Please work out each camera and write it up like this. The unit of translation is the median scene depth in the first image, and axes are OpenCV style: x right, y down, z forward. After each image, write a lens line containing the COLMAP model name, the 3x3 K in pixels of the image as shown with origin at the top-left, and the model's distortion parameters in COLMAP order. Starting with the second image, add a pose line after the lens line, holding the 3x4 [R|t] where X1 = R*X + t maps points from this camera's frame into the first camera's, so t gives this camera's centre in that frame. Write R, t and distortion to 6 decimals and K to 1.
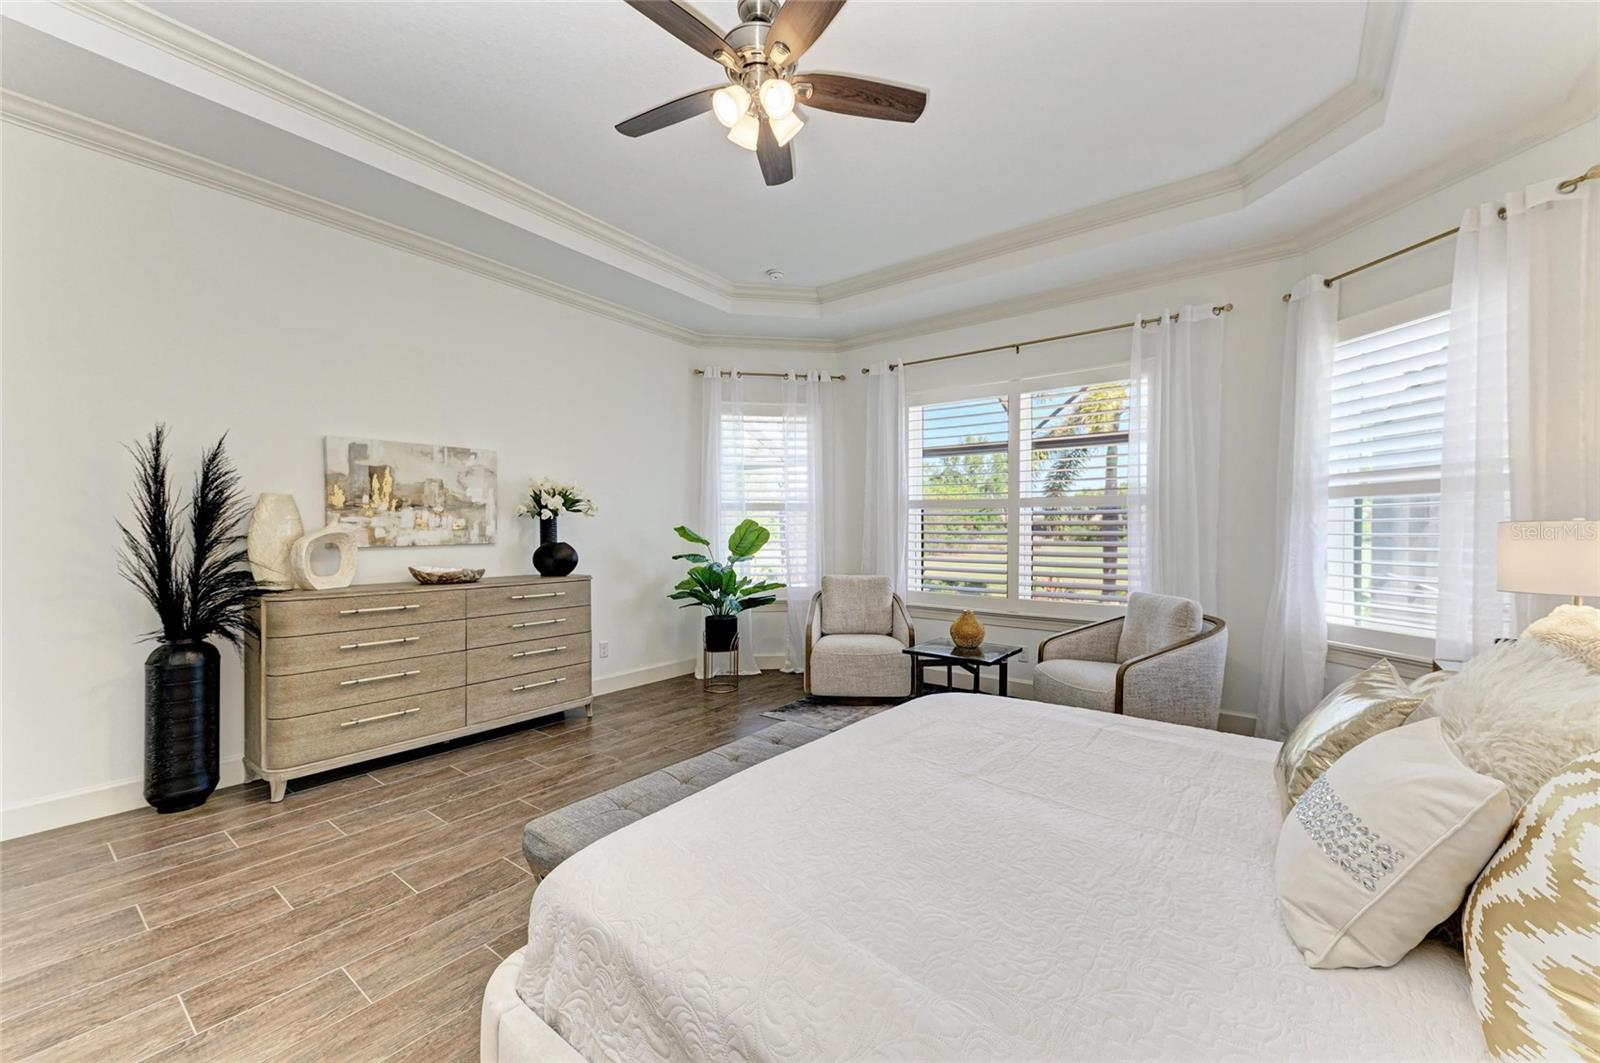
lens RADIAL K [[621.2, 0, 804.5], [0, 621.2, 531.3], [0, 0, 1]] dist [0.013703, -0.004194]
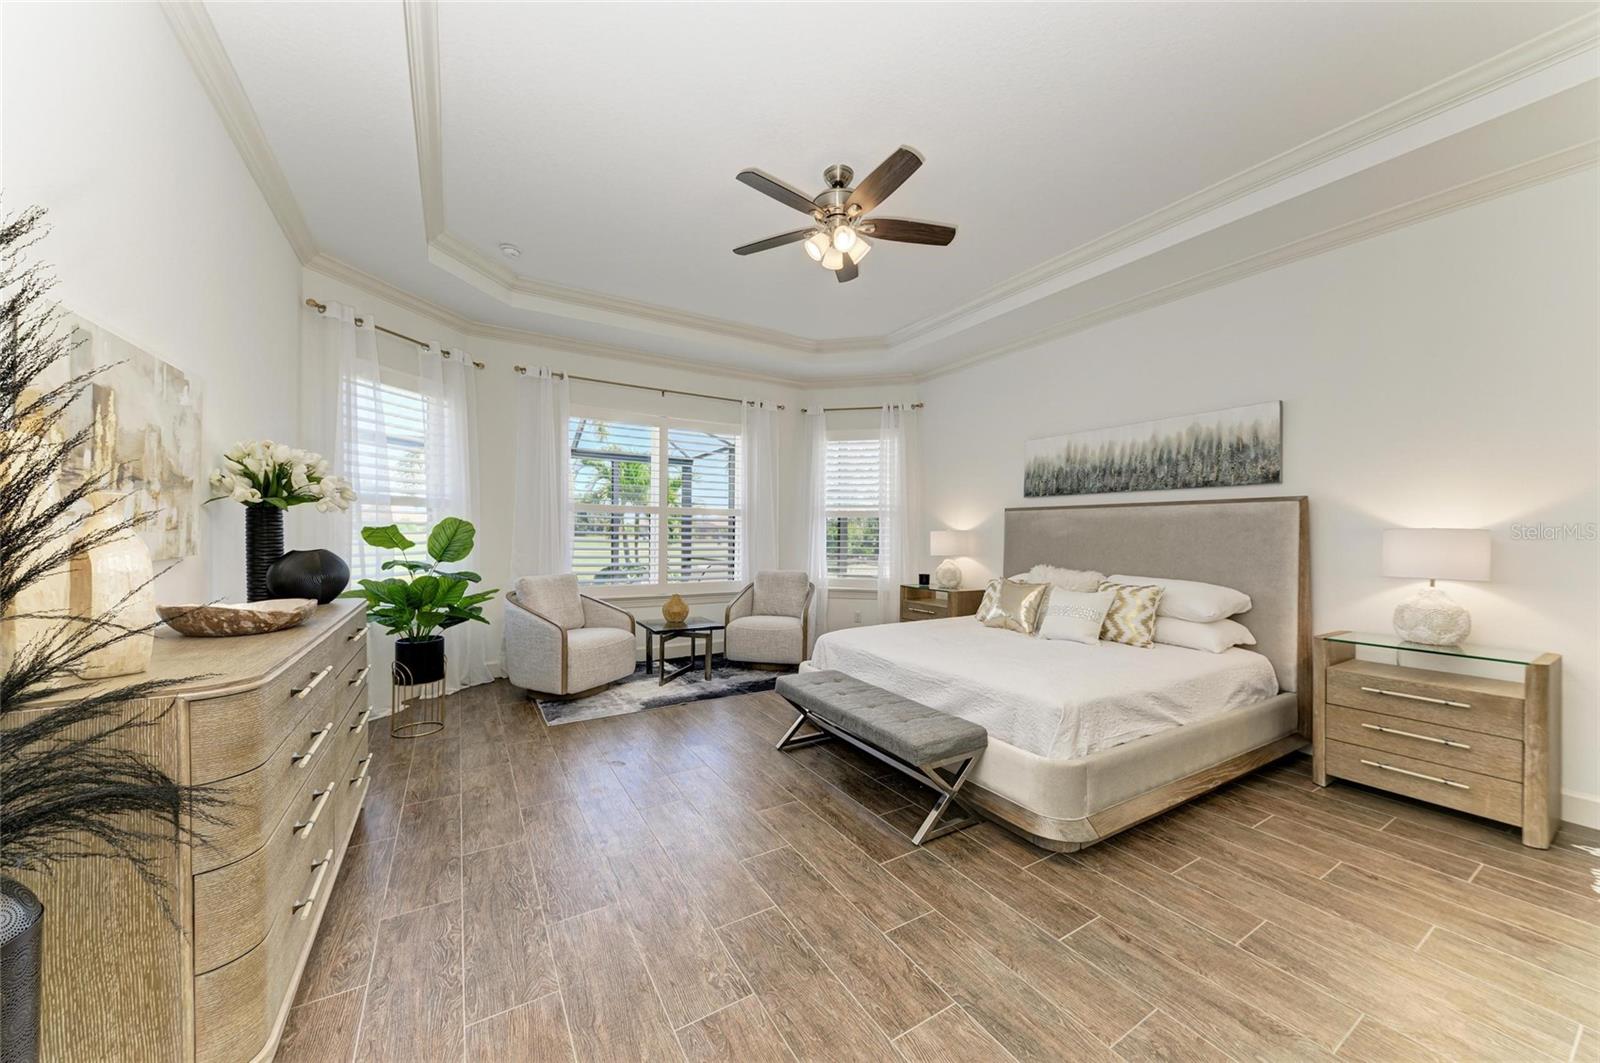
lens RADIAL K [[560.4, 0, 800.4], [0, 560.4, 532.9], [0, 0, 1]] dist [0.021536, -0.008744]
pose [[0.372141, -0.000332, 0.928176, -0.843149], [-0.005109, 0.999984, 0.002406, -0.003912], [-0.928162, -0.005638, 0.372134, 0.379848]]
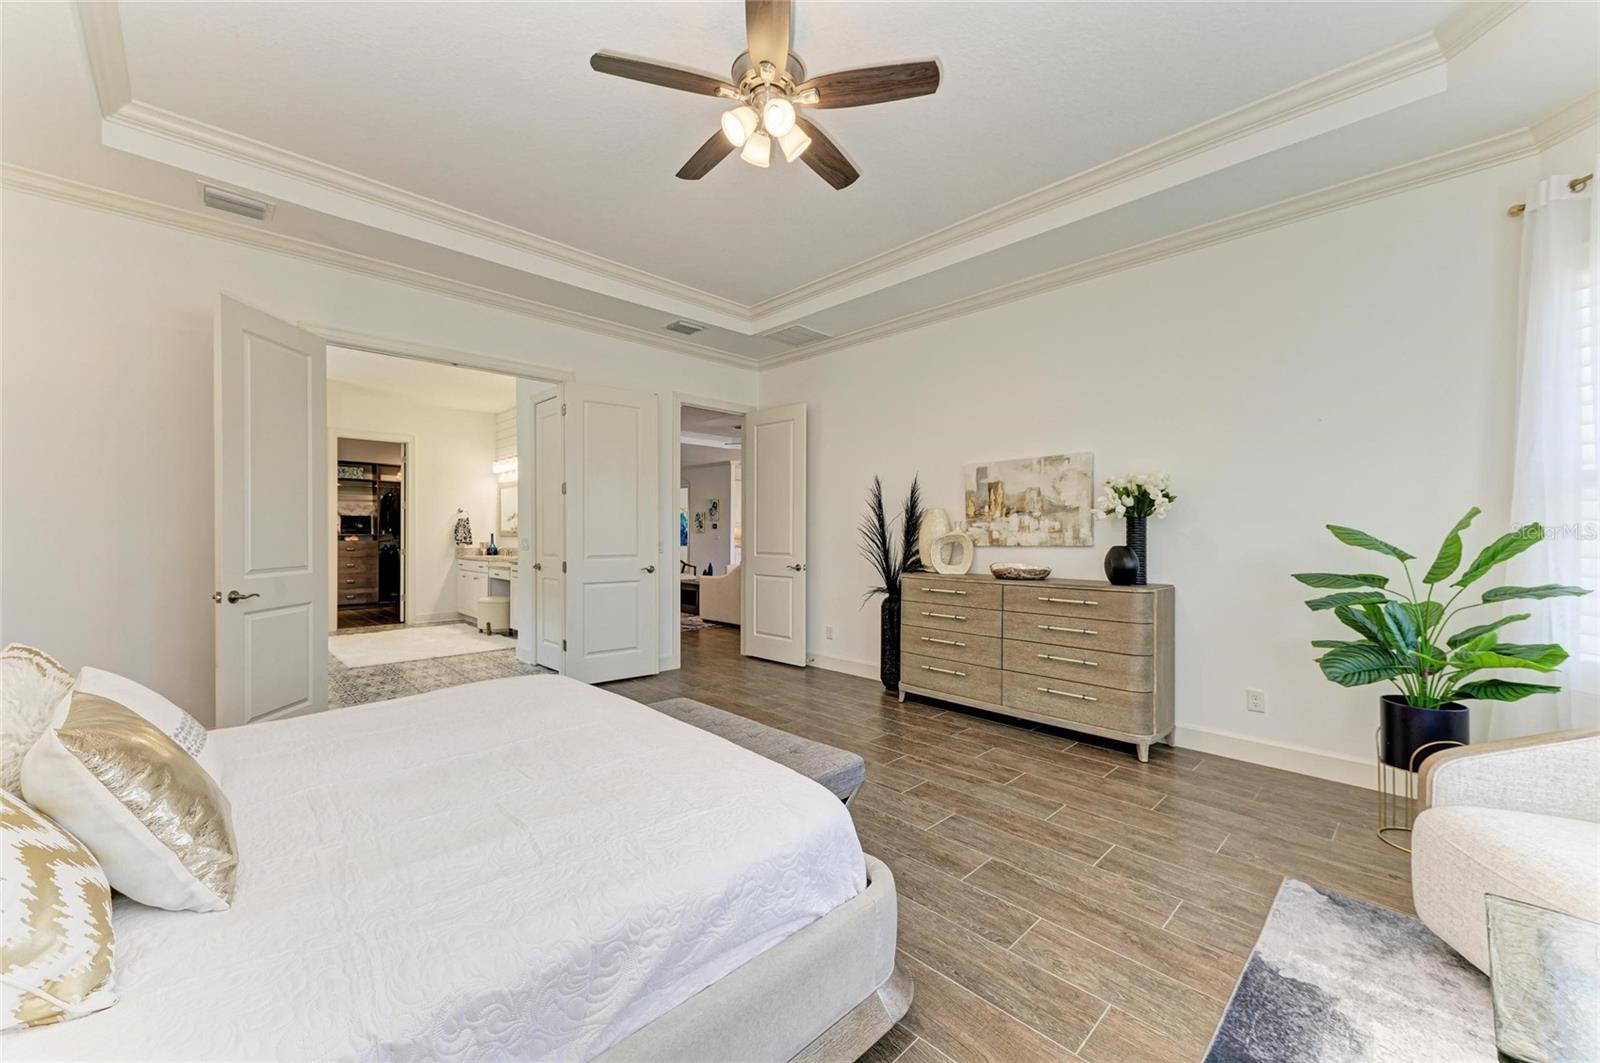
lens RADIAL K [[621.2, 0, 804.5], [0, 621.2, 531.3], [0, 0, 1]] dist [0.013703, -0.004194]
pose [[-0.151023, -0.007381, -0.988503, 0.607374], [-0.003541, 0.999970, -0.006925, 0.005164], [0.988524, 0.002455, -0.151045, 0.784952]]
